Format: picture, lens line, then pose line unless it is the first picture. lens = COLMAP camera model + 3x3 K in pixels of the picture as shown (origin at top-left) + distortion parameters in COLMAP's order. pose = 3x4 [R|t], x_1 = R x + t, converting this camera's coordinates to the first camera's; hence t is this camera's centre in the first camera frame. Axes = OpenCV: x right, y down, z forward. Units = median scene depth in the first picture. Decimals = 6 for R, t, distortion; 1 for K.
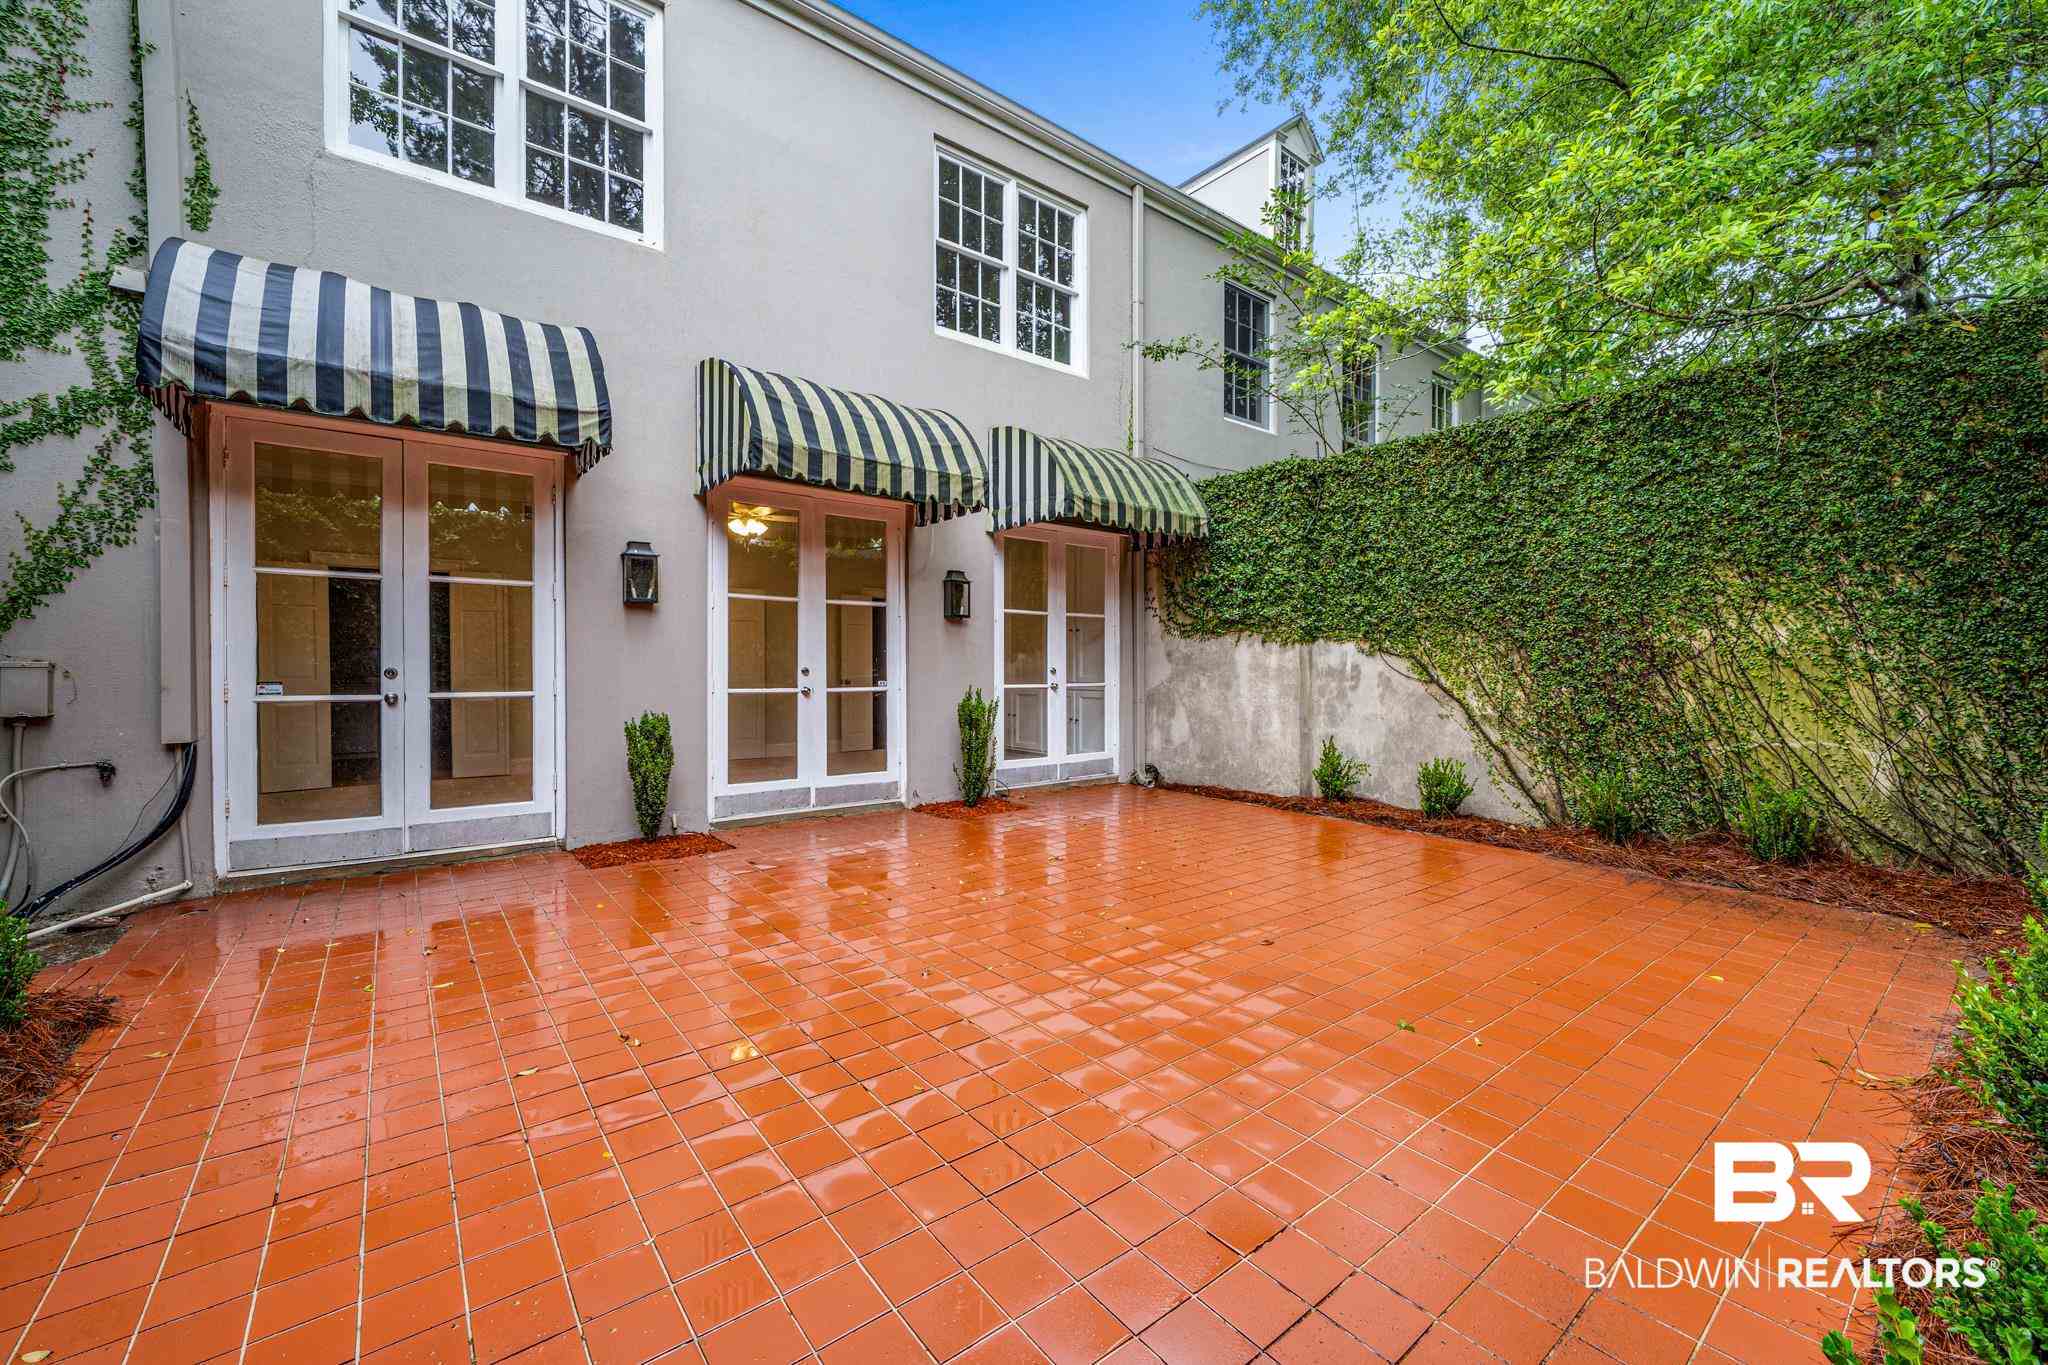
lens RADIAL K [[802.6, 0, 1024.0], [0, 802.6, 670.2], [0, 0, 1]] dist [0.000019, 0.000001]
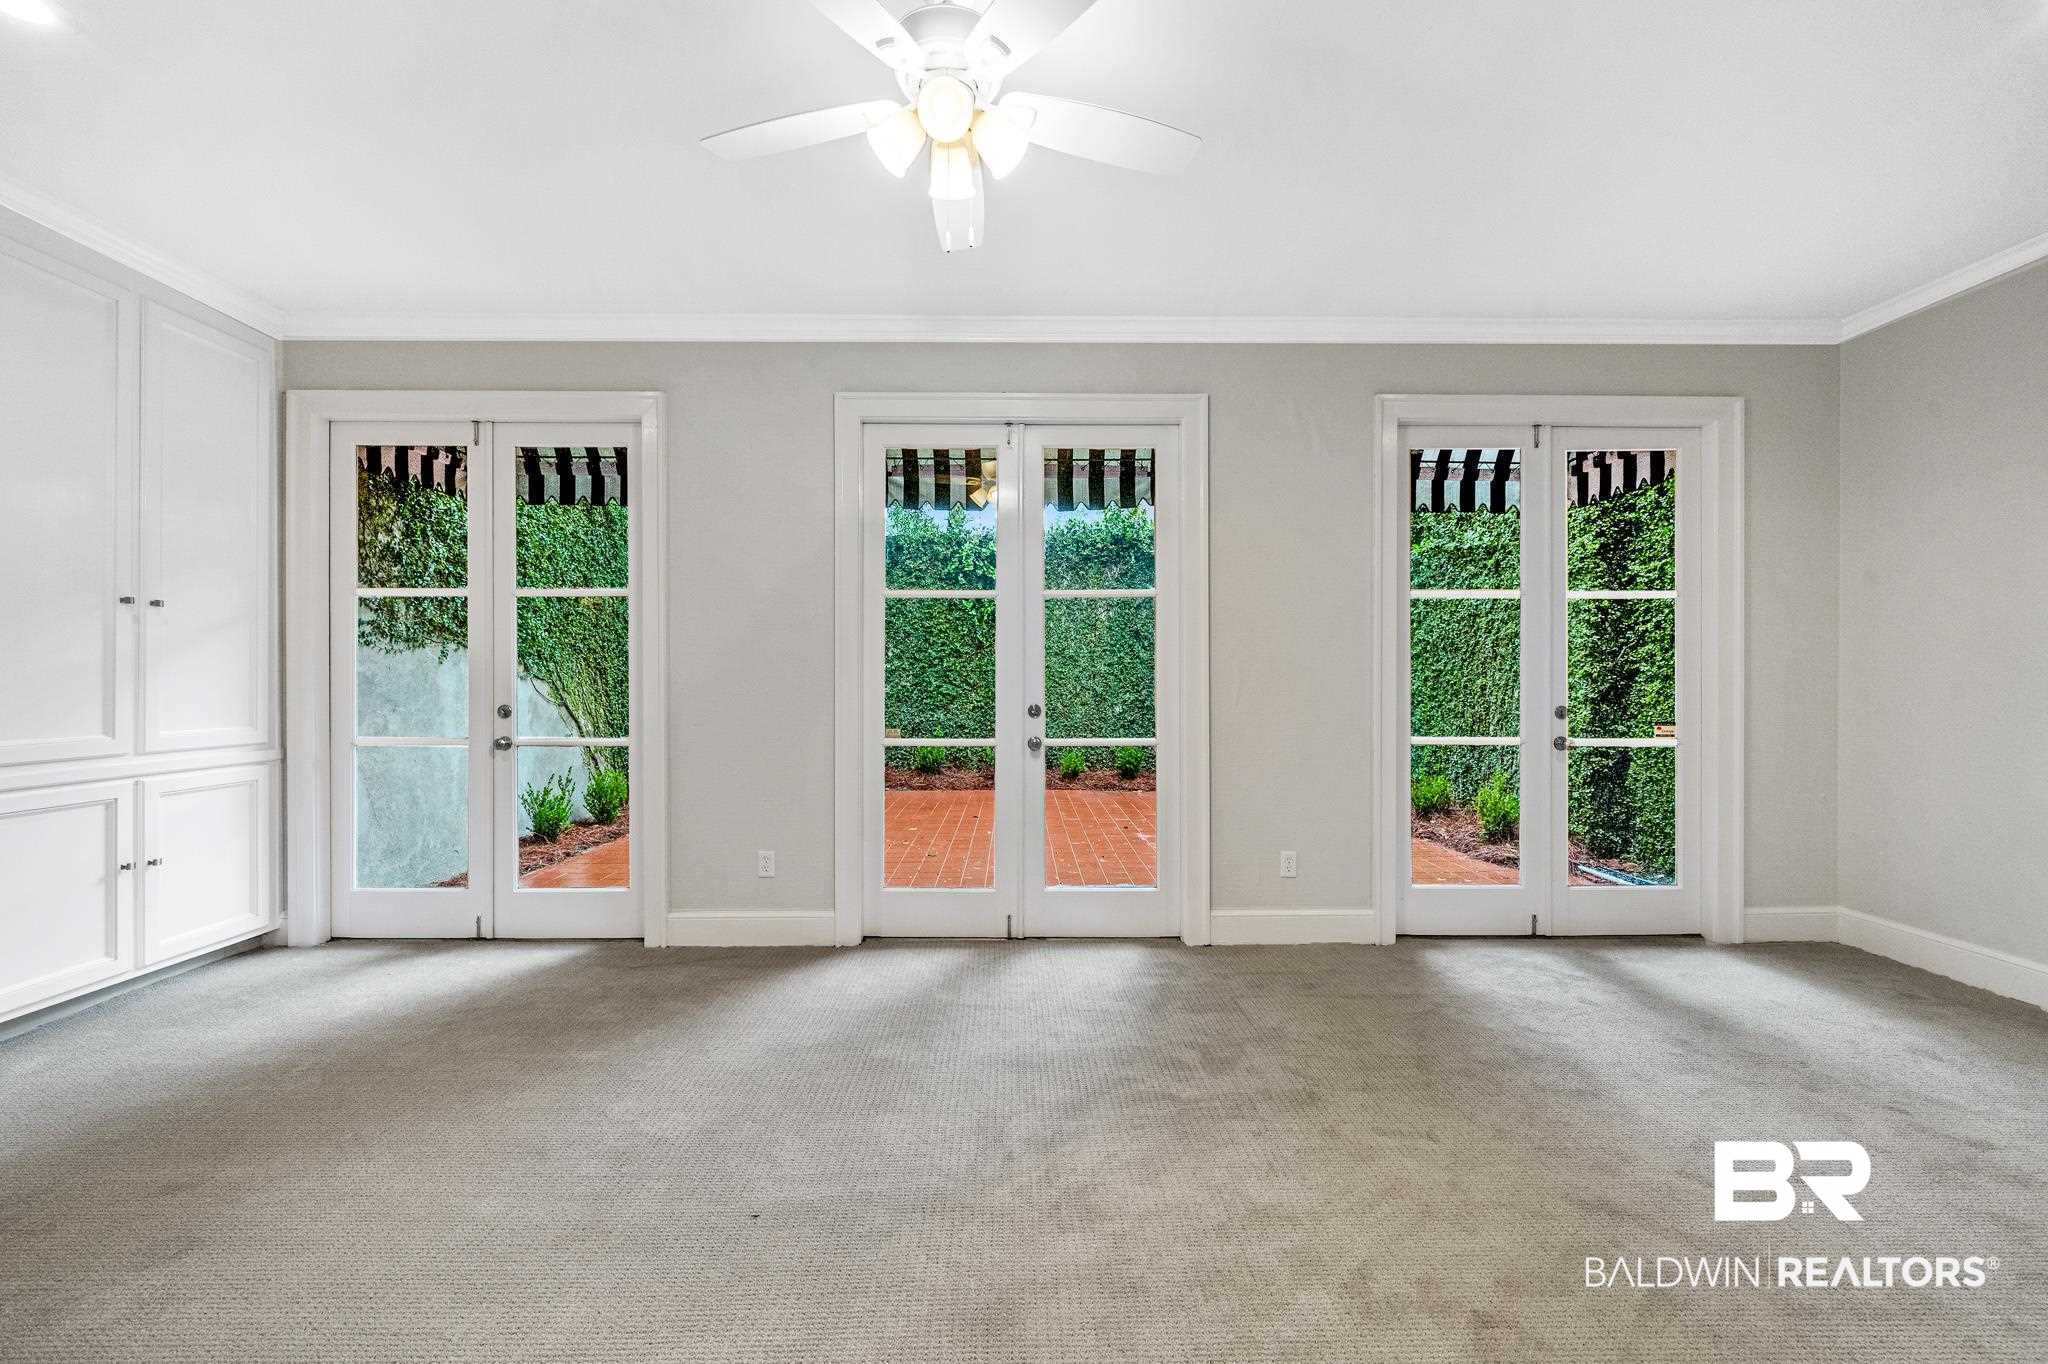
lens RADIAL K [[833.8, 0, 1024.0], [0, 833.8, 682.0], [0, 0, 1]] dist [-0.001565, -0.000248]
pose [[-0.794810, -0.002666, 0.606852, -0.630132], [0.006153, 0.999904, 0.012450, -0.024627], [-0.606827, 0.013629, -0.794717, 1.480793]]
